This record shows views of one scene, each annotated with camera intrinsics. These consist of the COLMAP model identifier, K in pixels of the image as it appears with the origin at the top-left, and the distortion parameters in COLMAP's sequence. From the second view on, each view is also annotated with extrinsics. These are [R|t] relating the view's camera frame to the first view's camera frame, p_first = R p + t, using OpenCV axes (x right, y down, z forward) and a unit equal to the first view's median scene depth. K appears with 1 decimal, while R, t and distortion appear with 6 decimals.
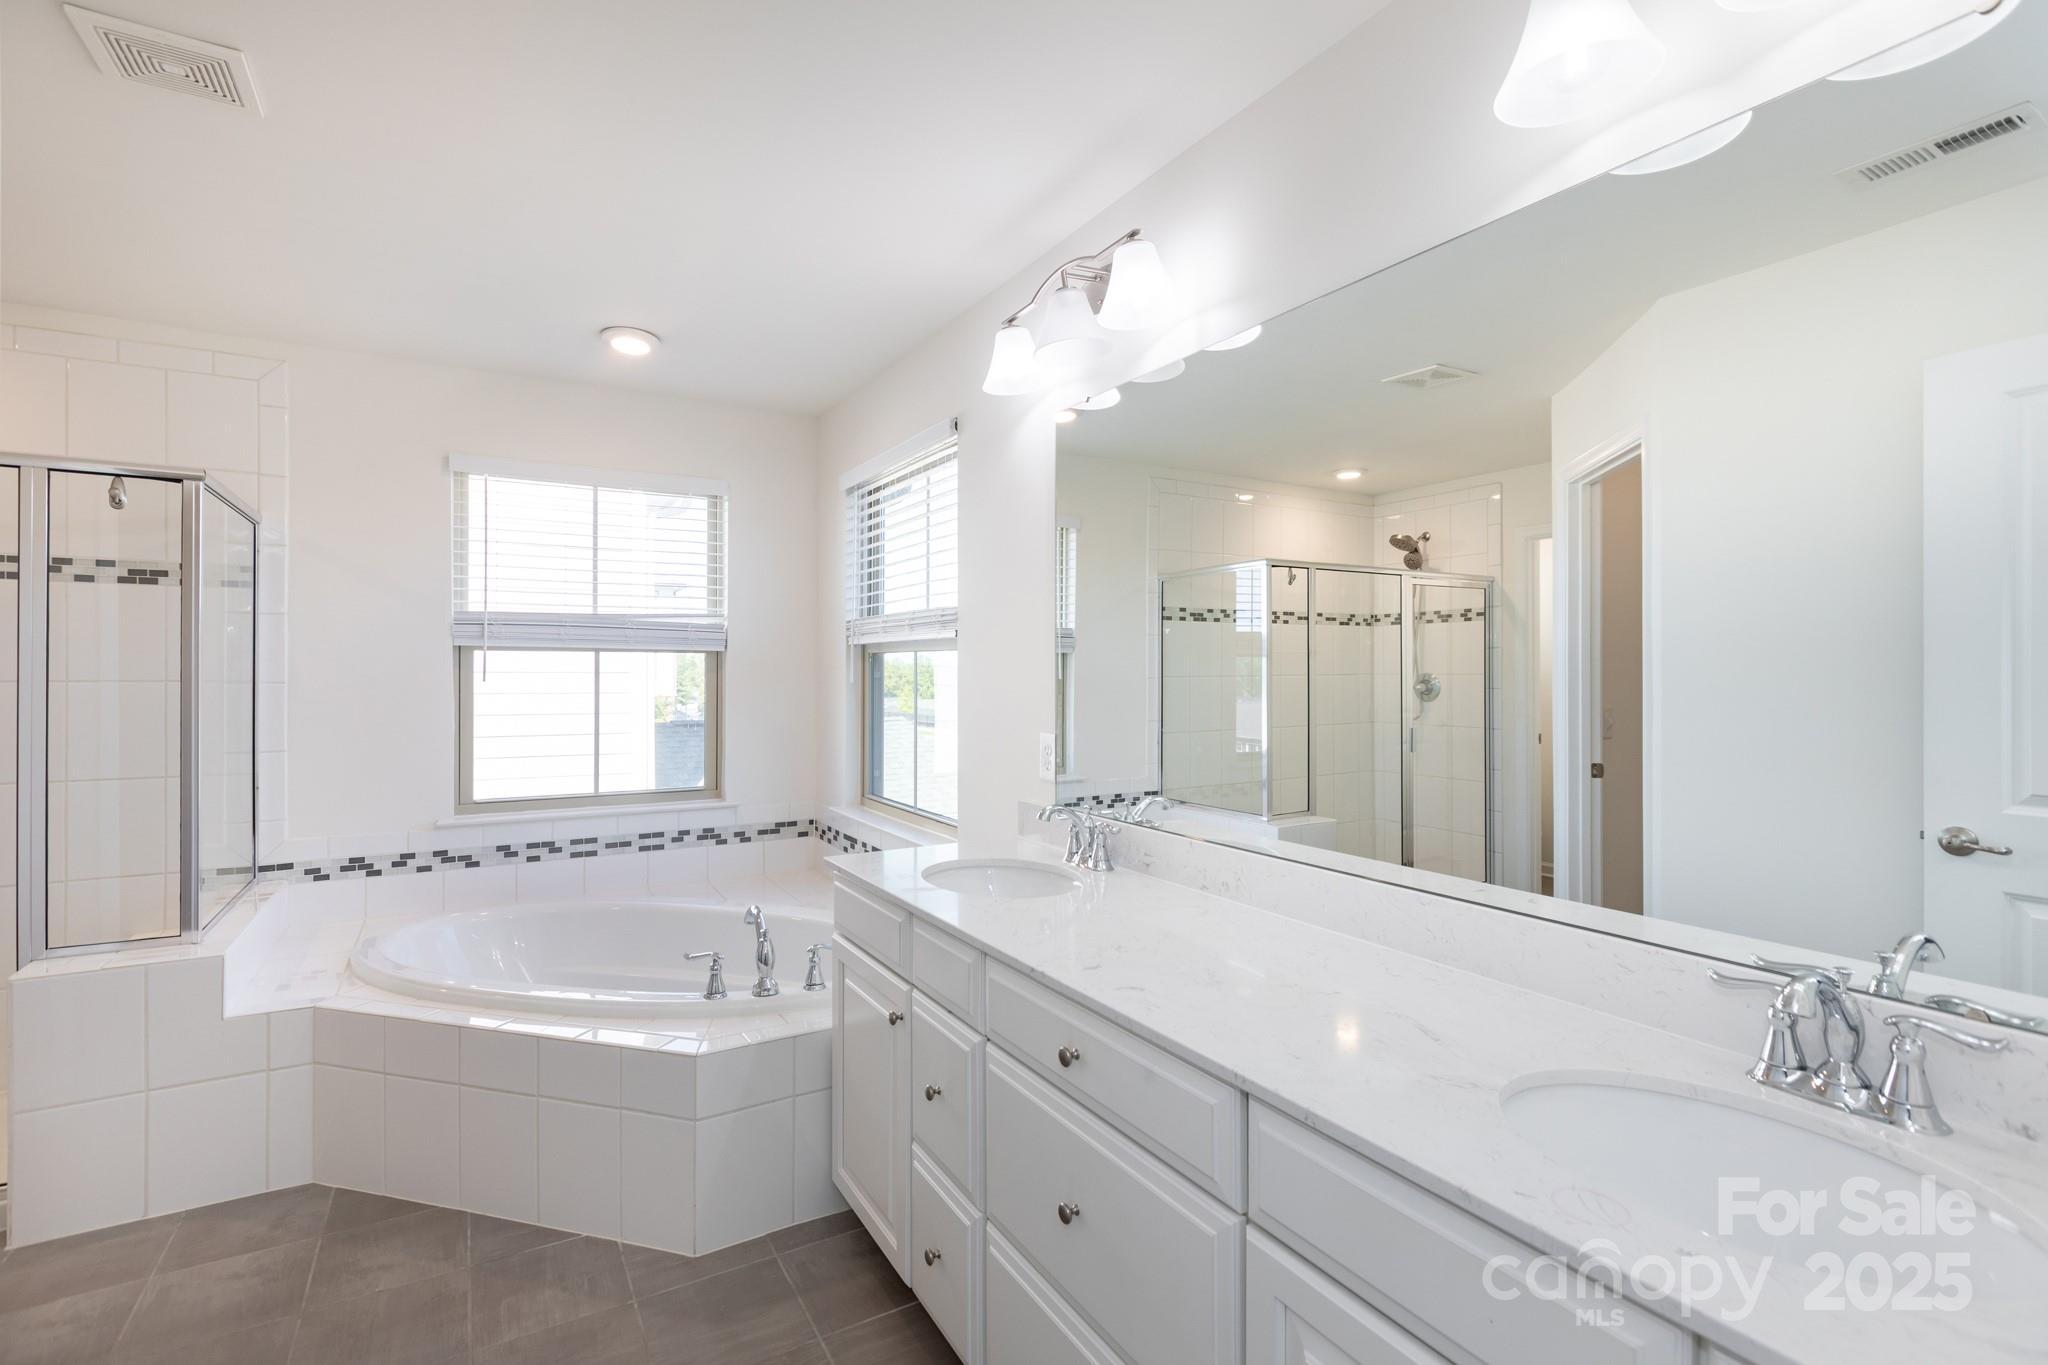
lens RADIAL K [[943.9, 0, 1013.8], [0, 943.9, 671.7], [0, 0, 1]] dist [0.002916, 0.000430]
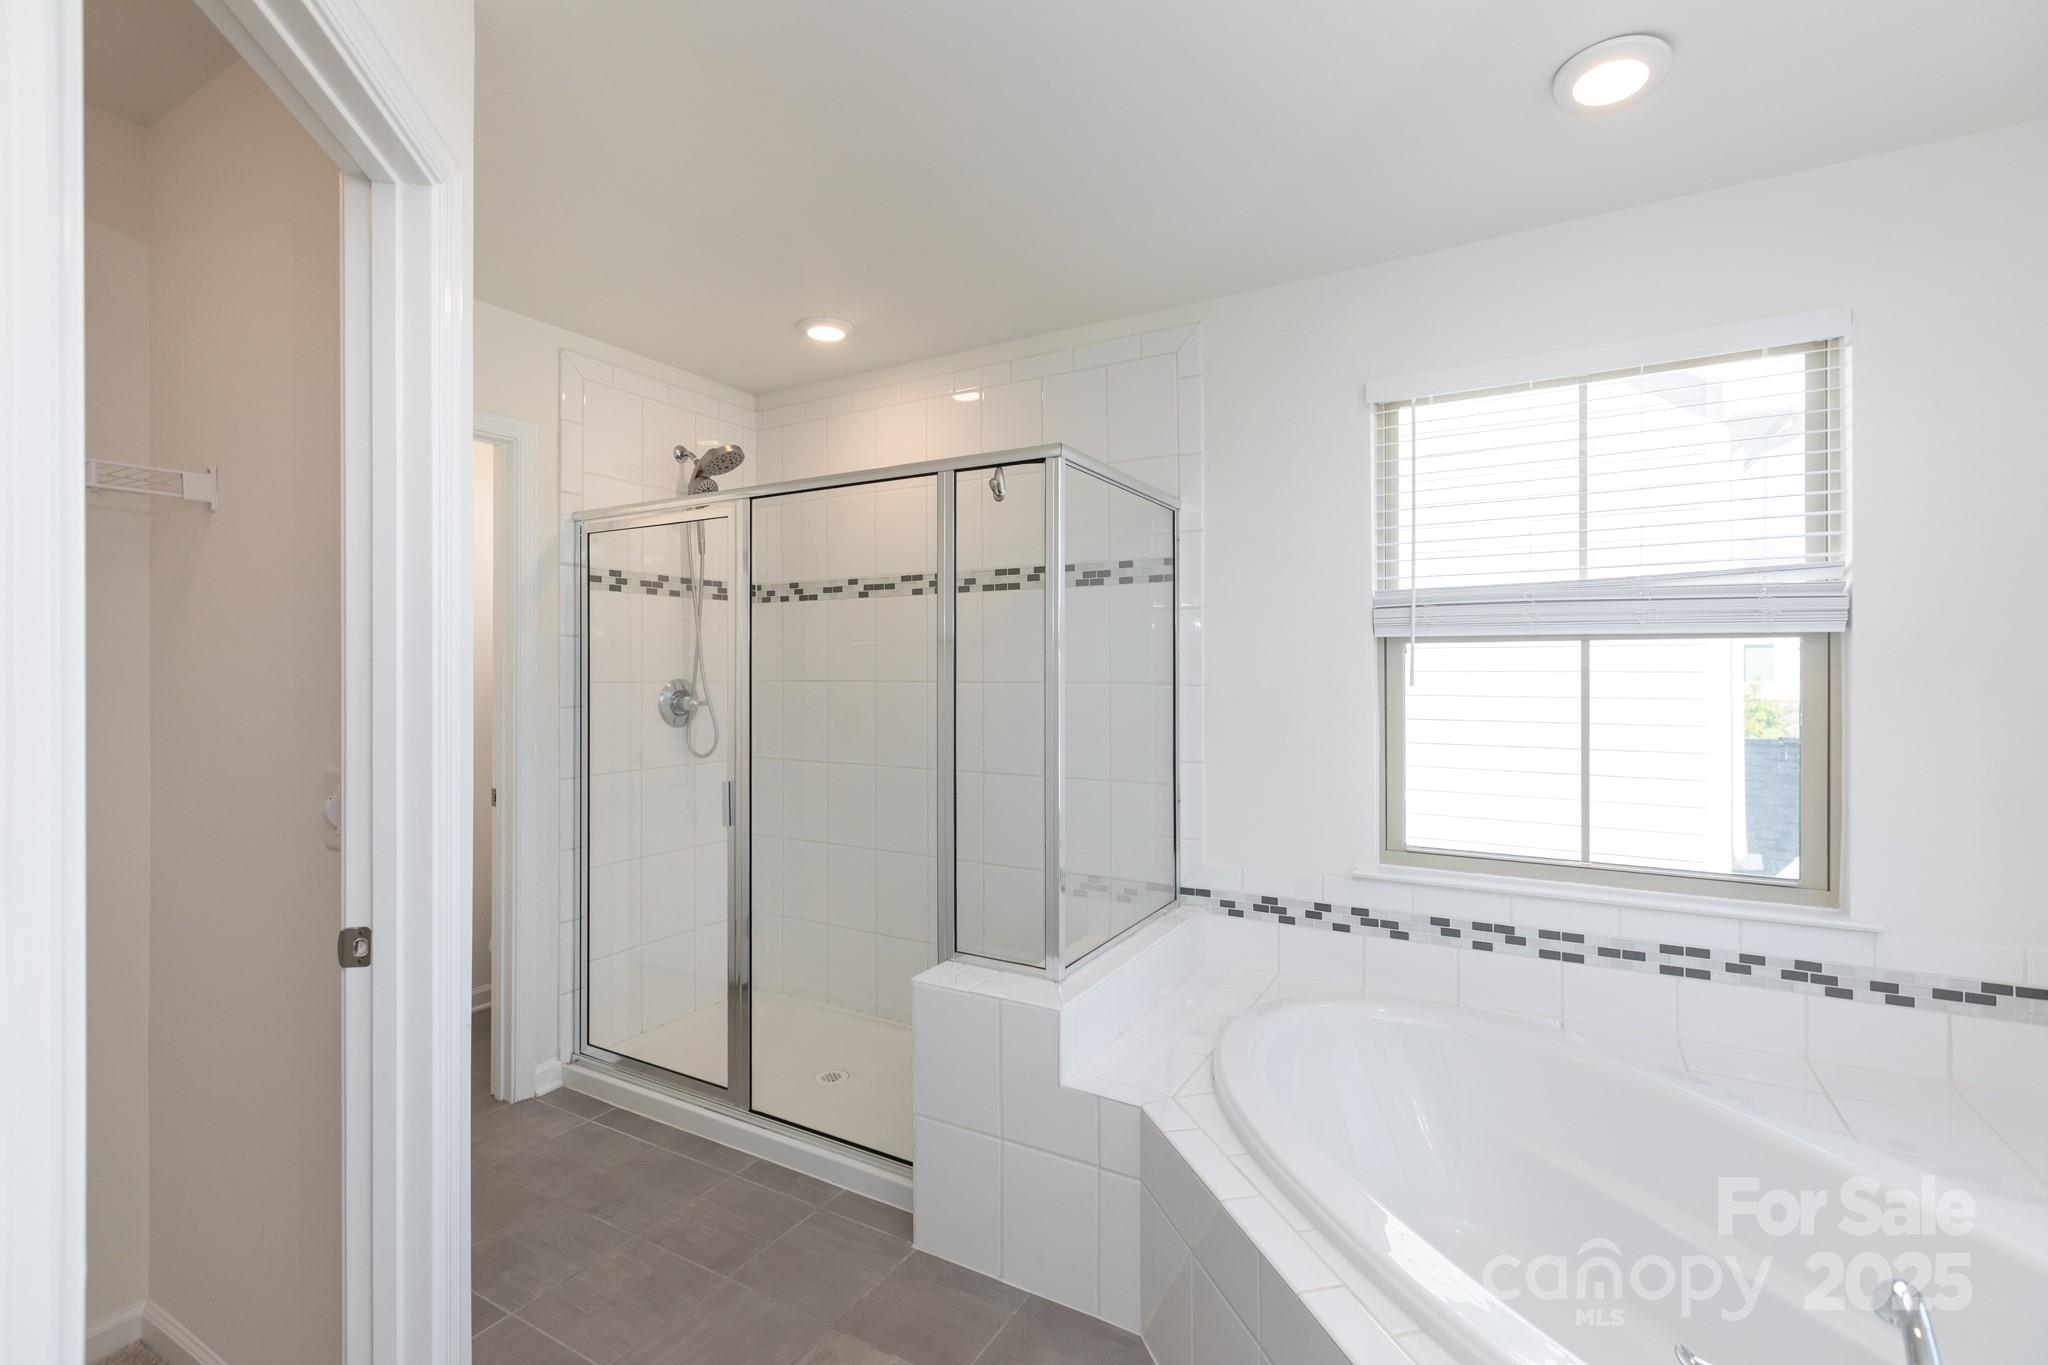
lens RADIAL K [[909.9, 0, 1020.0], [0, 909.9, 675.5], [0, 0, 1]] dist [0.002068, -0.000767]
pose [[0.490687, -0.000561, -0.871336, -0.098076], [0.003027, 0.999995, 0.001061, 0.000823], [0.871331, -0.003158, 0.490686, 0.381927]]
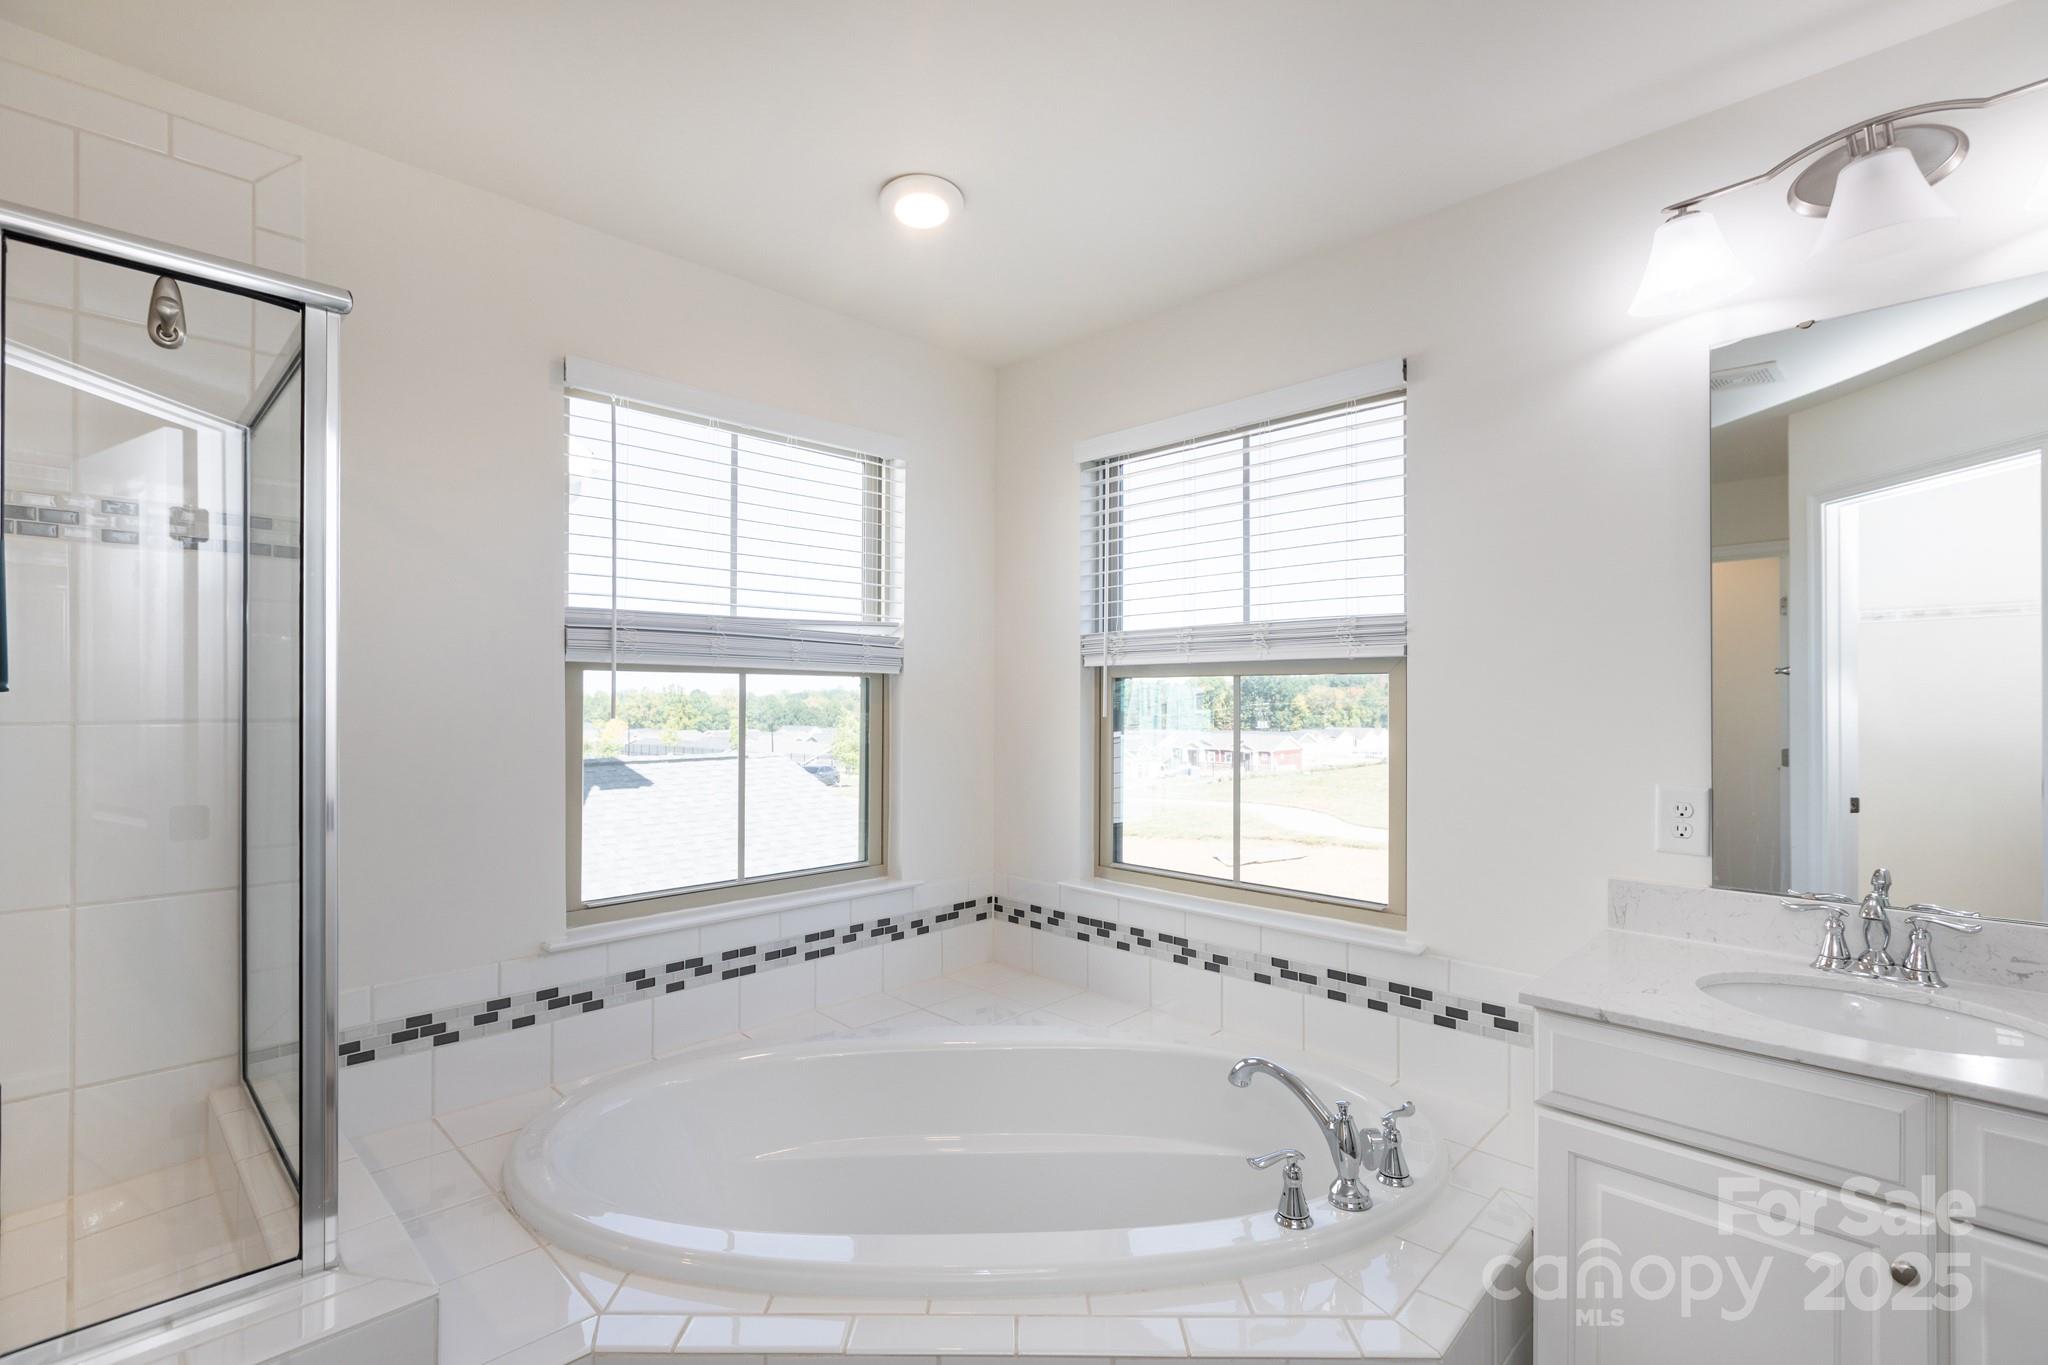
lens RADIAL K [[941.8, 0, 1026.9], [0, 941.8, 705.0], [0, 0, 1]] dist [0.001790, 0.000257]
pose [[0.964022, -0.000784, 0.265822, -0.441054], [-0.001177, 0.999973, 0.007219, -0.003388], [-0.265821, -0.007272, 0.963995, 0.299634]]
